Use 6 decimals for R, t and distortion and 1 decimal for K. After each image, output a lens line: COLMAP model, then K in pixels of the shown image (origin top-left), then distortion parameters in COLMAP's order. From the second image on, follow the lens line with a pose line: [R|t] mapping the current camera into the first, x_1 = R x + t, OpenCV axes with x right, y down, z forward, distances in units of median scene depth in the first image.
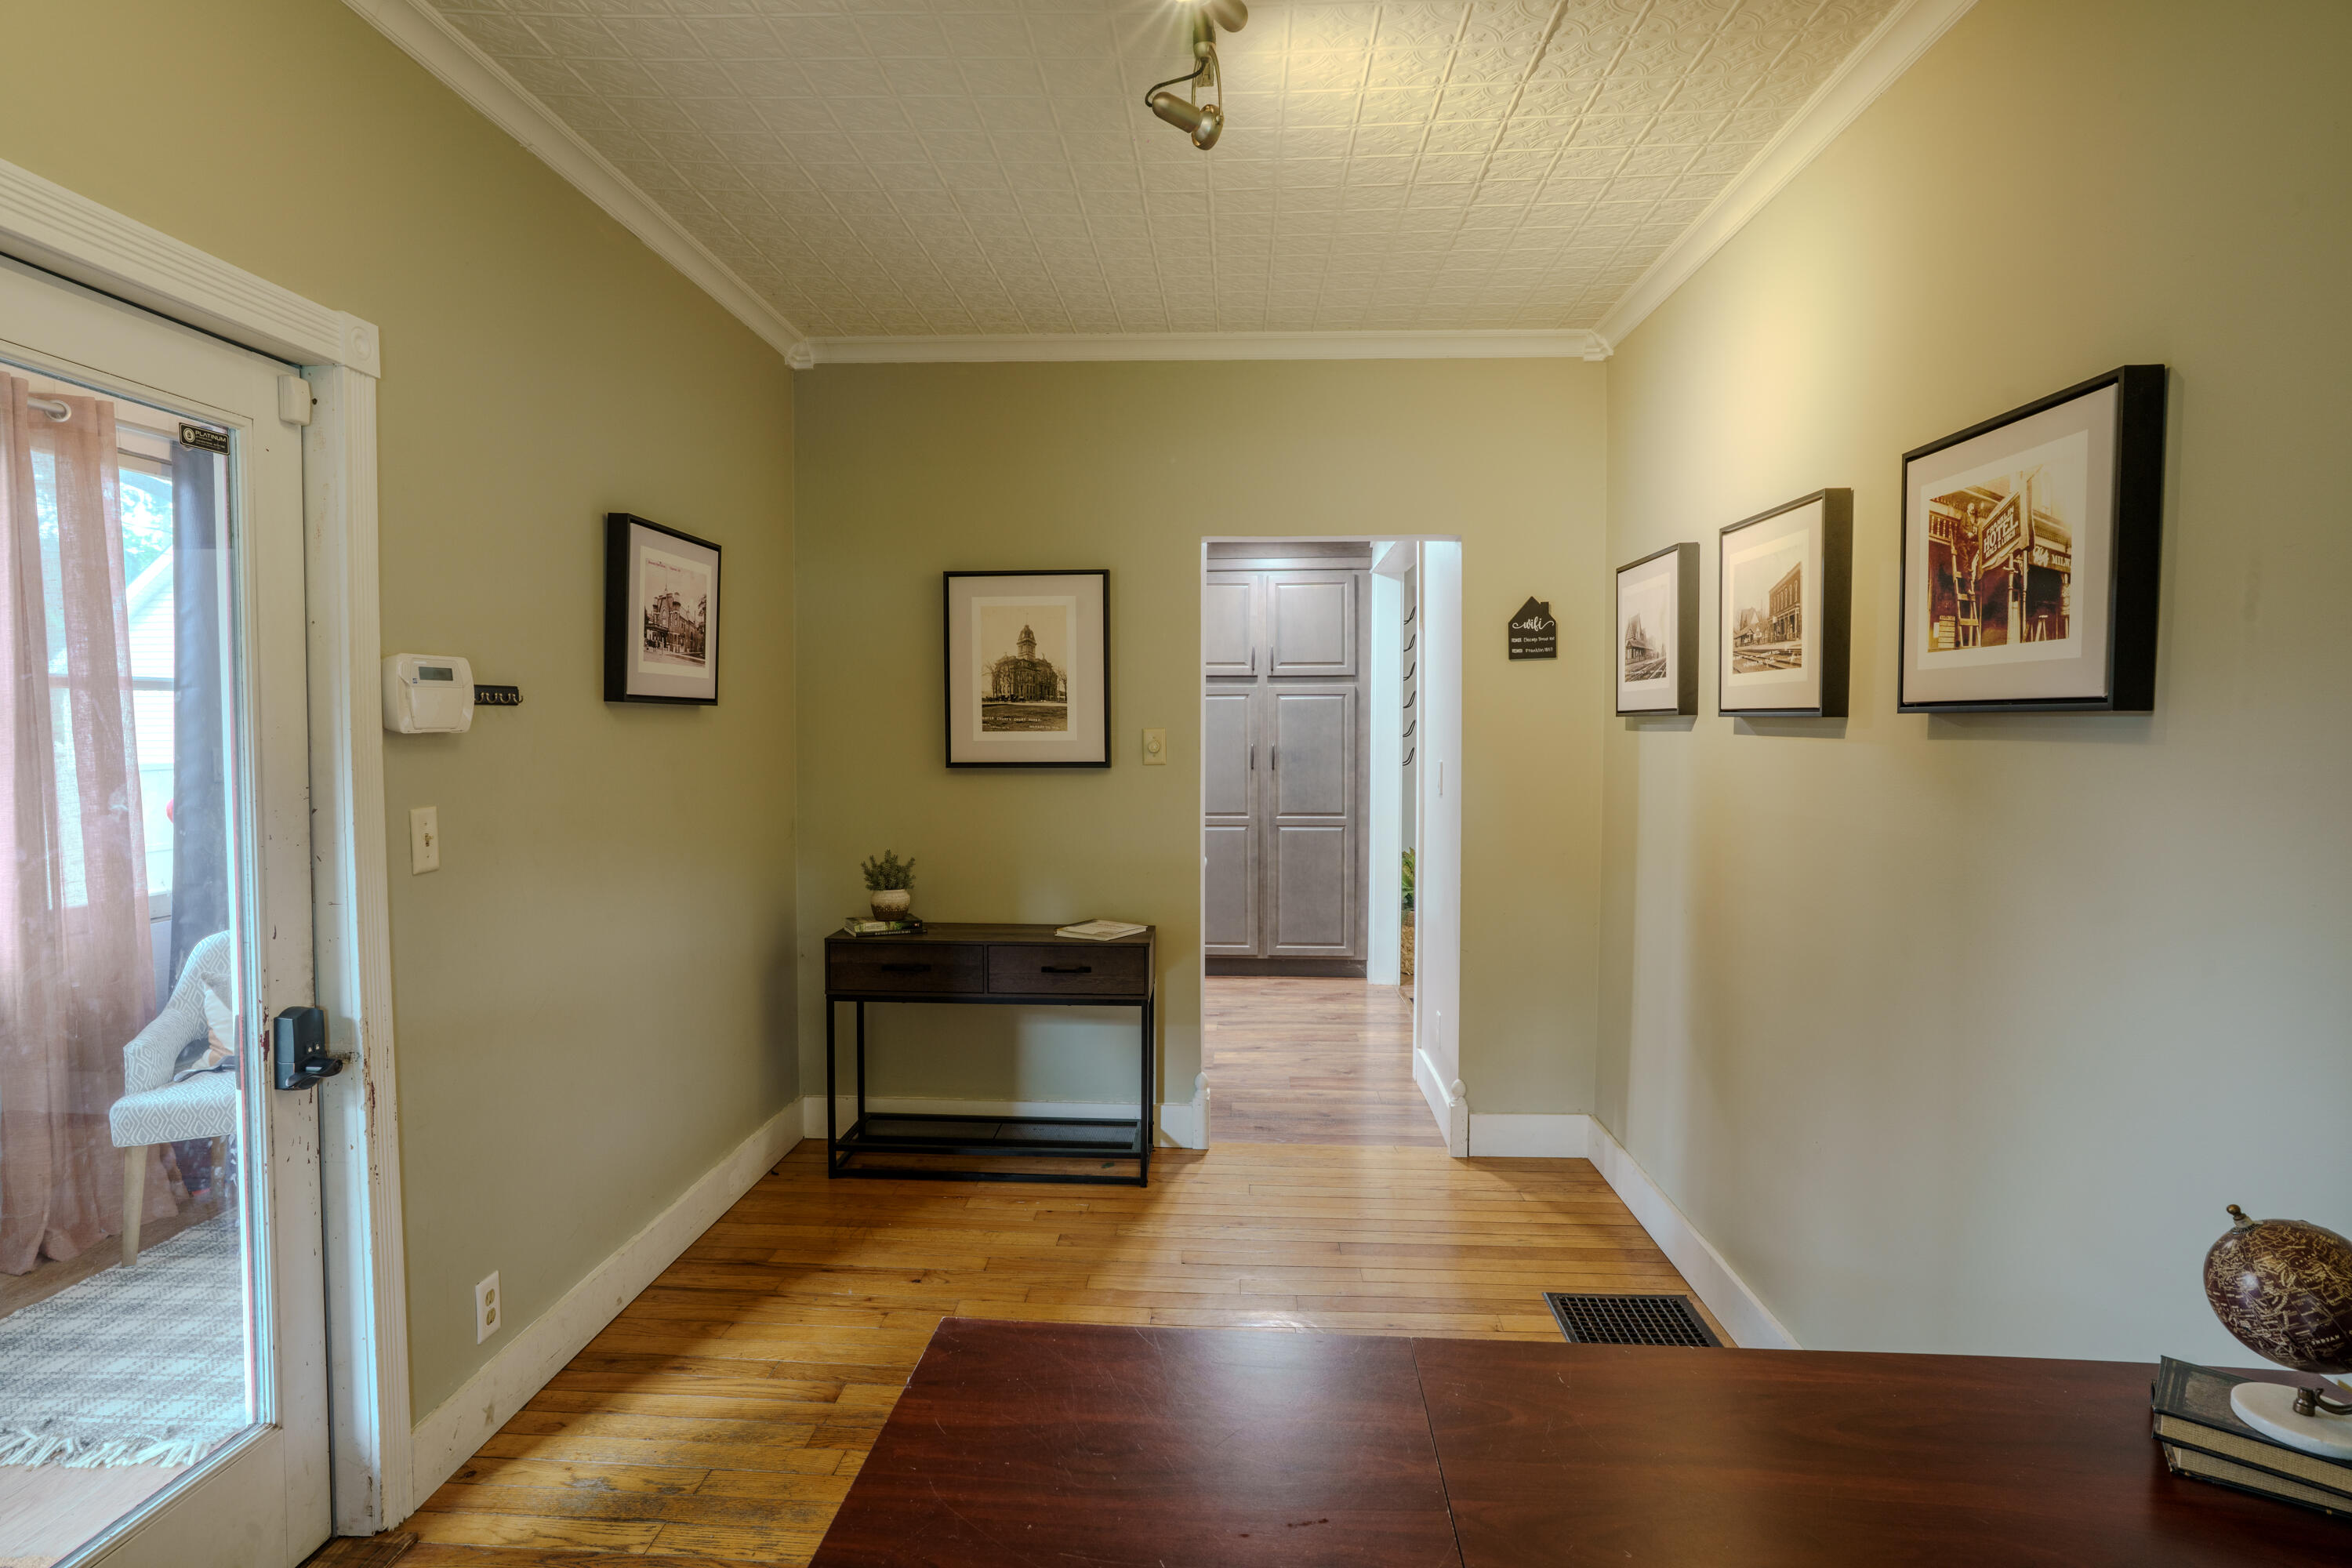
lens RADIAL K [[1353.5, 0, 1128.9], [0, 1353.5, 793.3], [0, 0, 1]] dist [-0.000592, 0.001542]
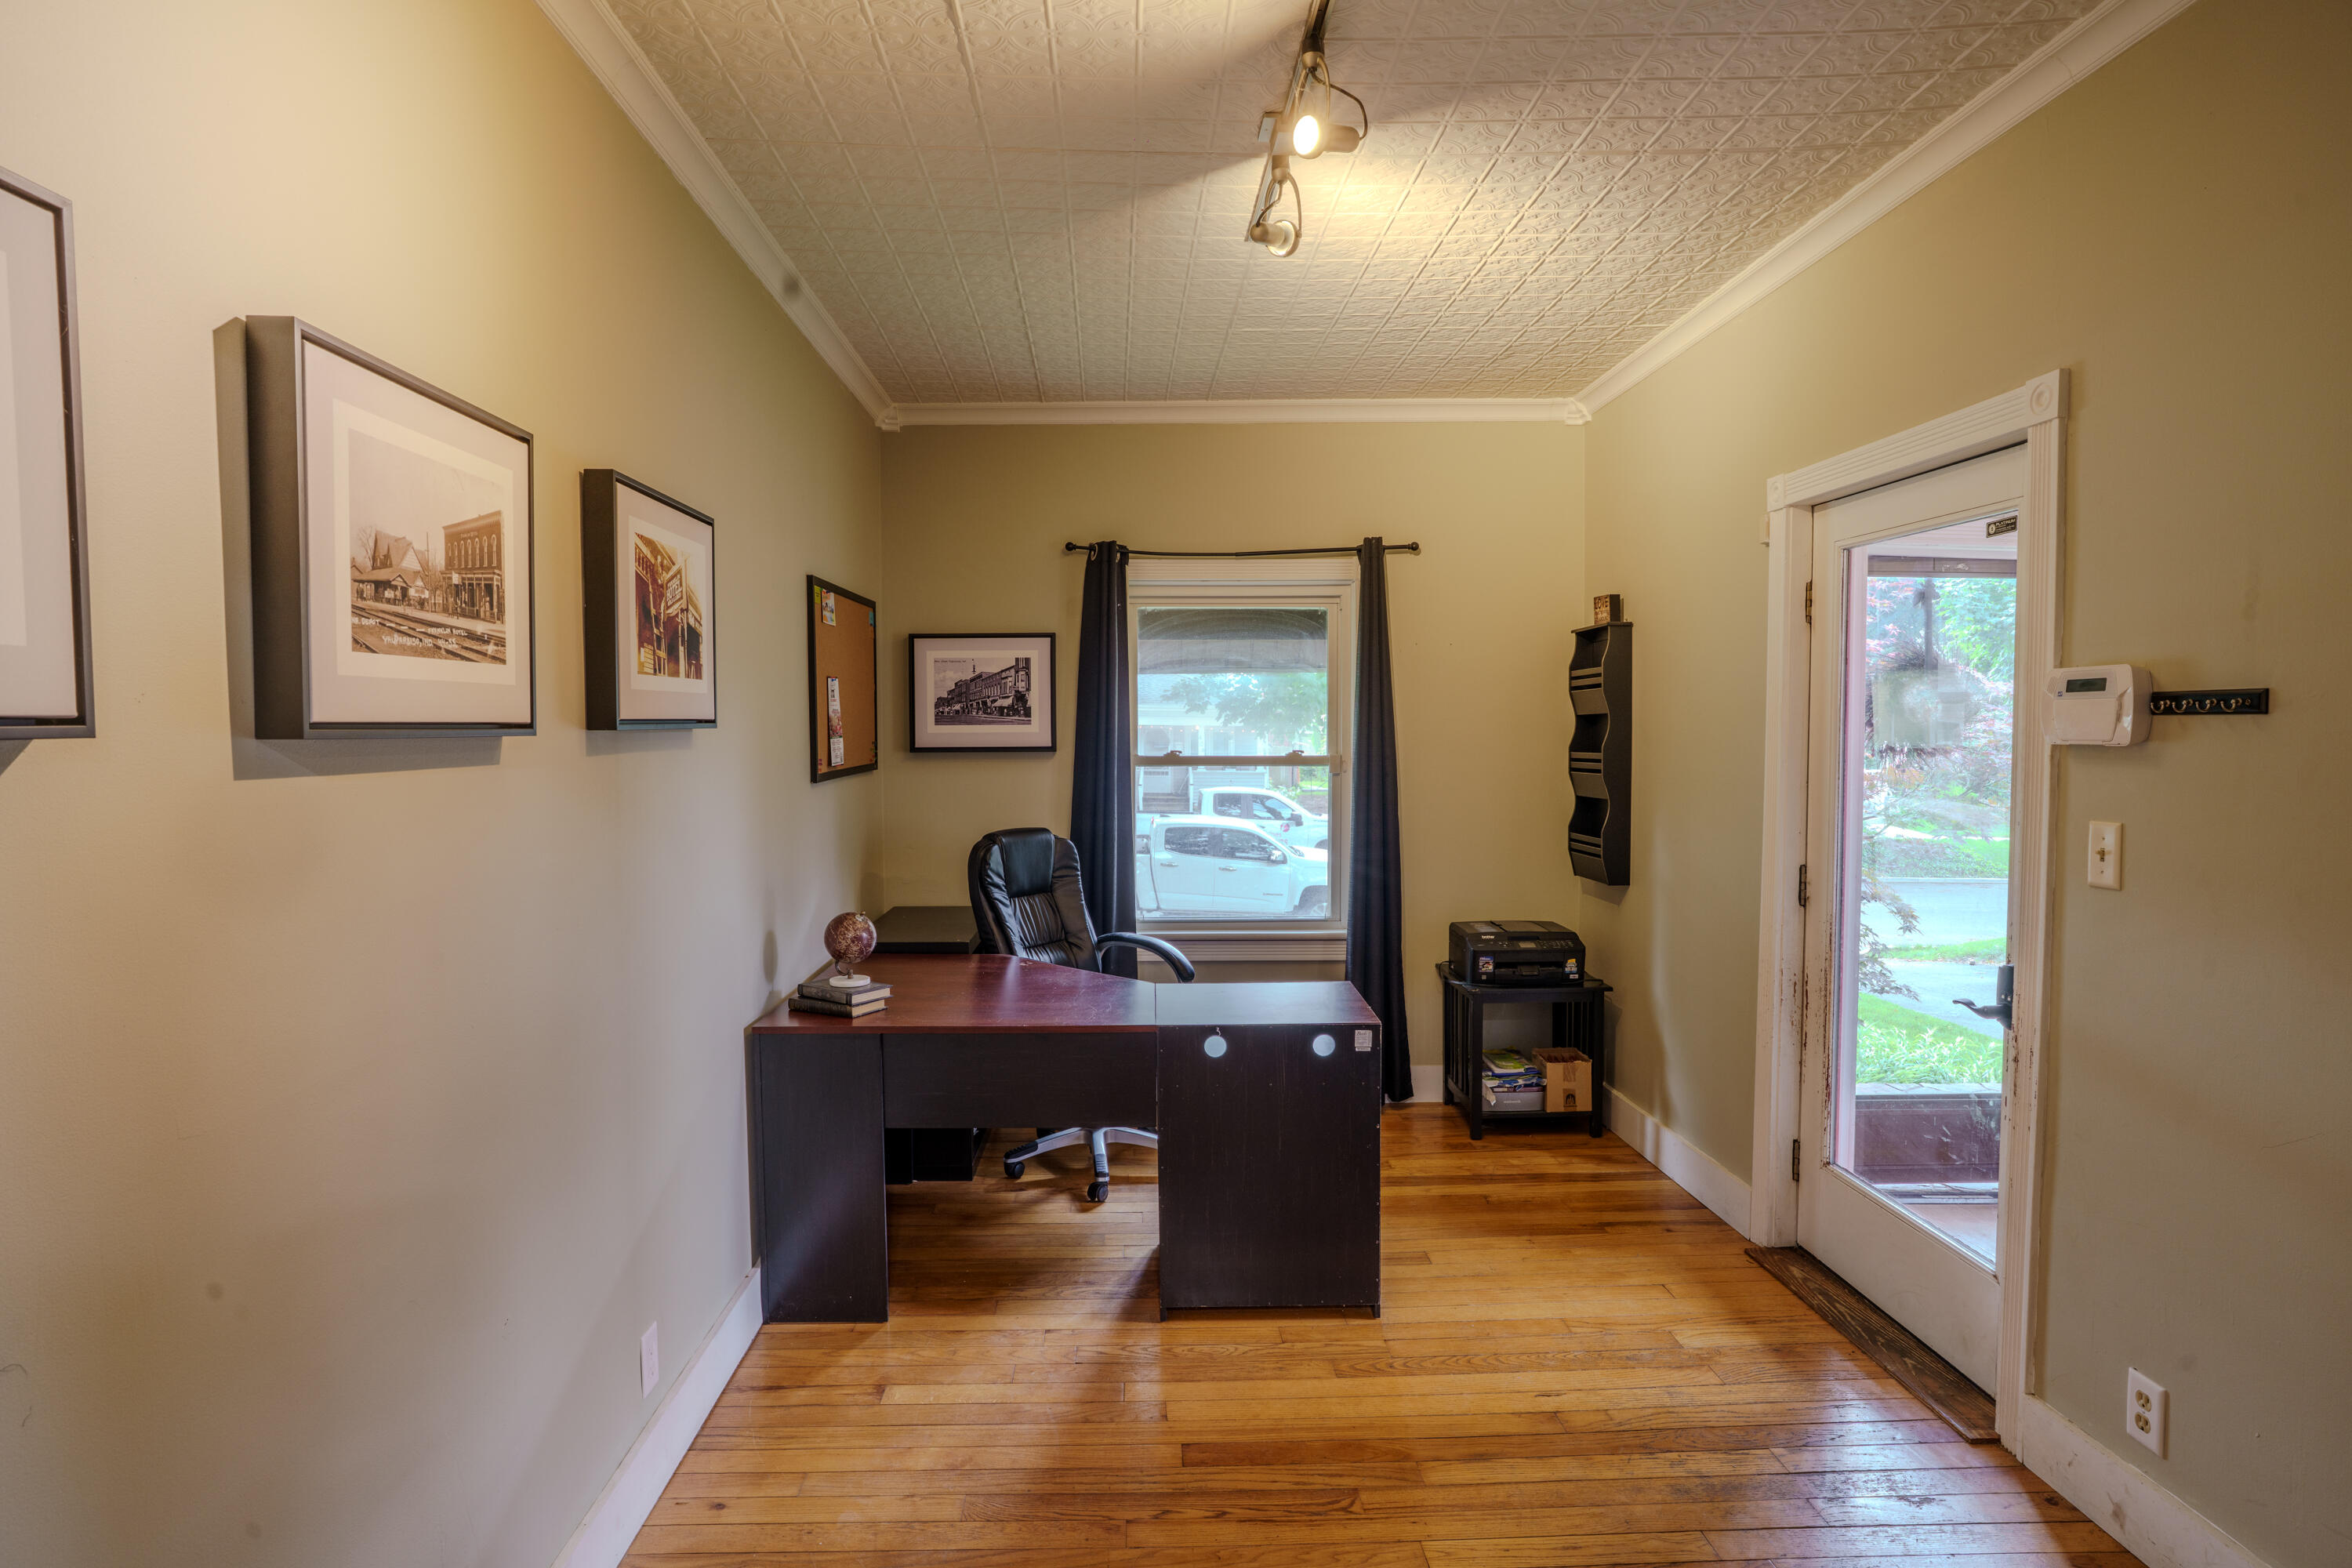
lens RADIAL K [[1368.0, 0, 1151.7], [0, 1368.0, 745.4], [0, 0, 1]] dist [-0.053926, 0.037554]
pose [[-0.995471, 0.004813, -0.094939, 0.238901], [-0.001916, 0.997499, 0.070656, -0.104357], [0.095041, 0.070518, -0.992972, 1.776371]]
